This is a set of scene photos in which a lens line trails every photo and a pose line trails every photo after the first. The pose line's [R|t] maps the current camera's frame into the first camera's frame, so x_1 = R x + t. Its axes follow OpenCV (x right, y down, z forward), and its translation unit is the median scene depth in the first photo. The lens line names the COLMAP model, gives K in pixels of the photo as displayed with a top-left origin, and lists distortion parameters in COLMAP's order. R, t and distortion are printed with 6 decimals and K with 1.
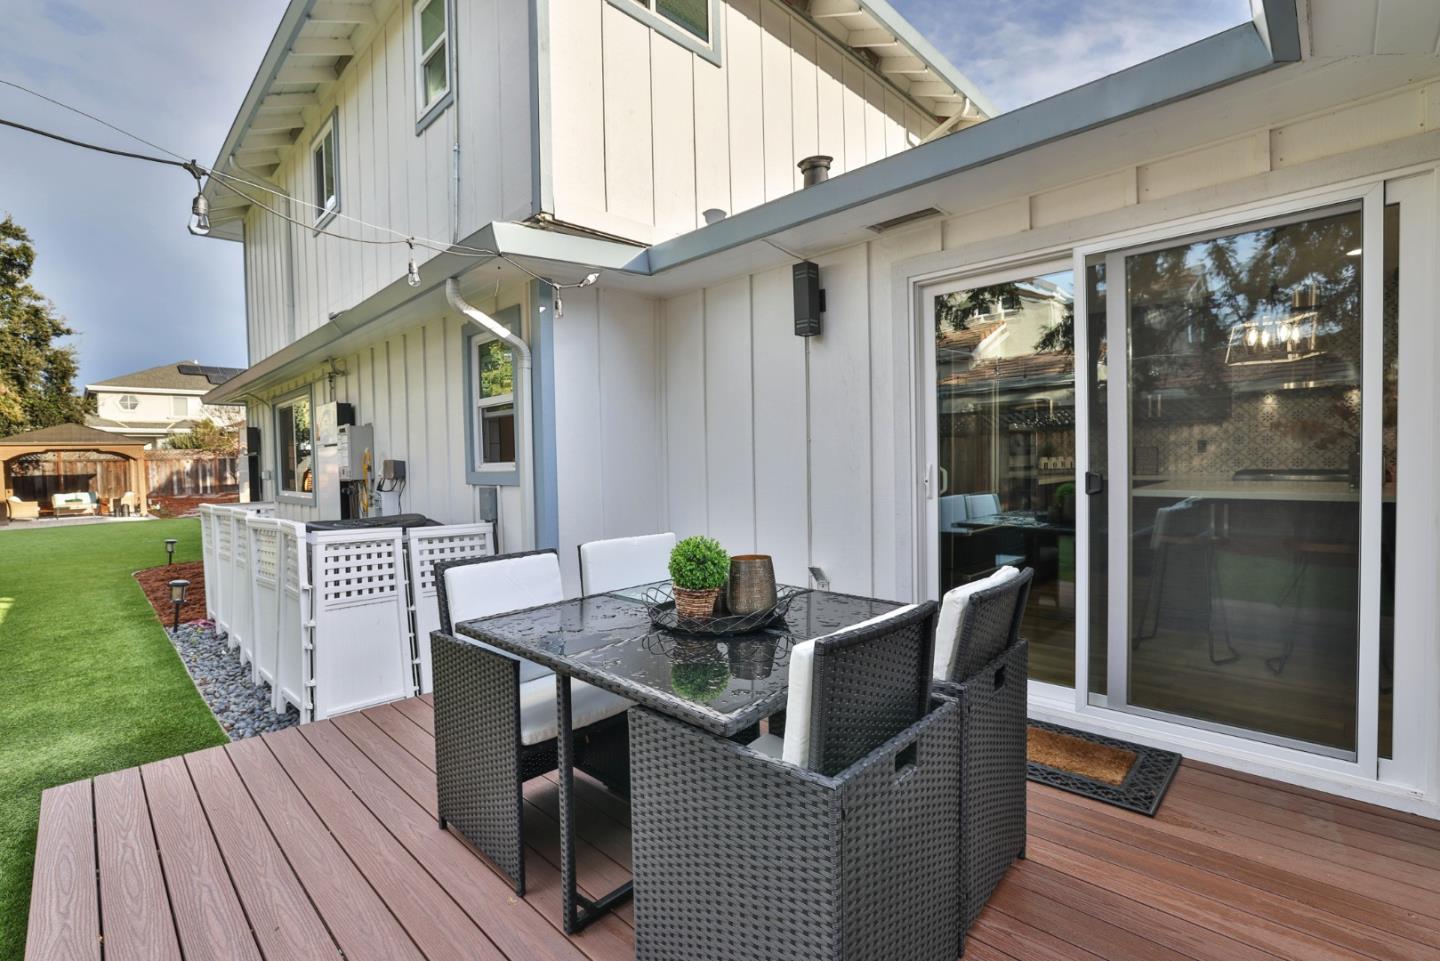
lens RADIAL K [[652.3, 0, 720.0], [0, 652.3, 480.5], [0, 0, 1]] dist [-0.042753, 0.010733]
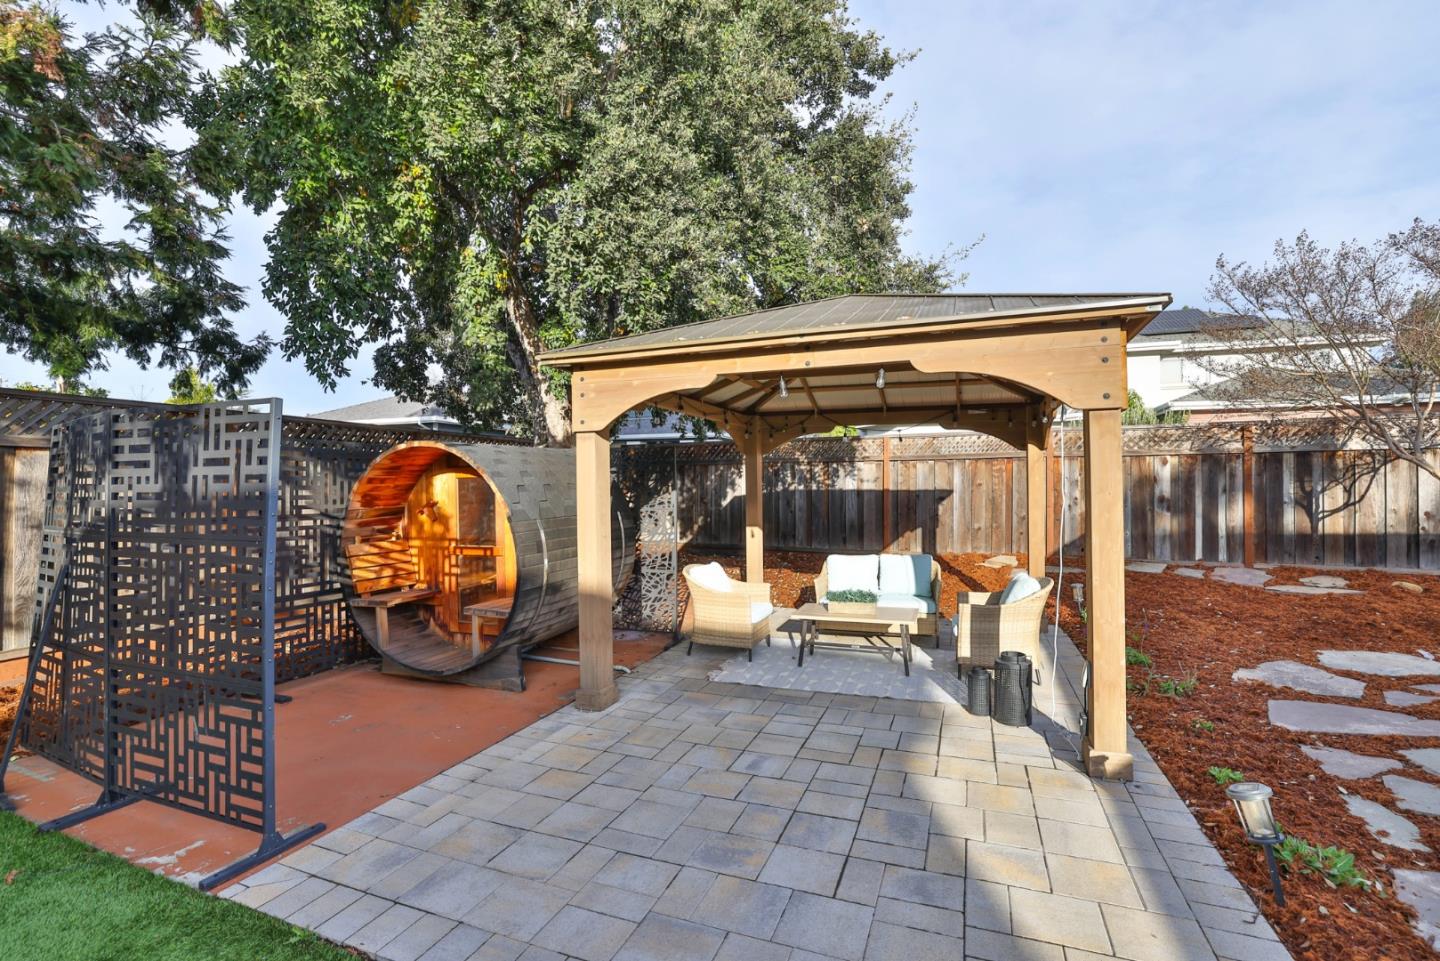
lens RADIAL K [[652.3, 0, 720.0], [0, 652.3, 480.5], [0, 0, 1]] dist [-0.042753, 0.010733]
pose [[0.389245, 0.020393, -0.920909, -4.693389], [-0.043770, 0.999035, 0.003623, -0.083175], [0.920094, 0.038898, 0.389762, 4.969124]]
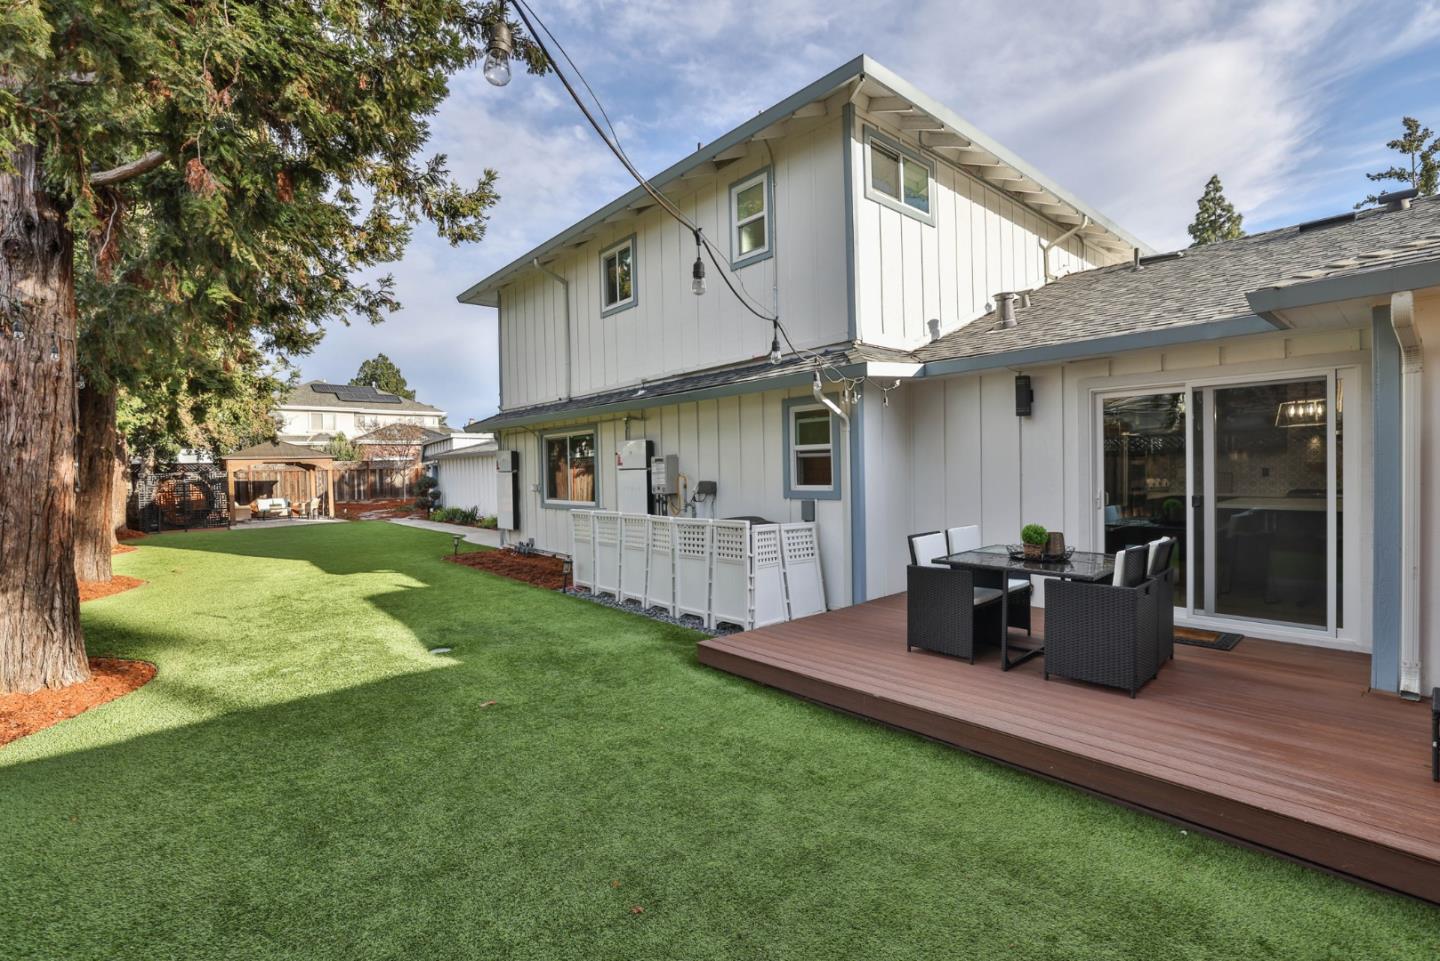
lens RADIAL K [[652.3, 0, 720.0], [0, 652.3, 480.5], [0, 0, 1]] dist [-0.042753, 0.010733]
pose [[0.996613, 0.002520, -0.082196, -0.522886], [-0.003435, 0.999934, -0.010989, -0.024278], [0.082163, 0.011235, 0.996556, -0.785801]]
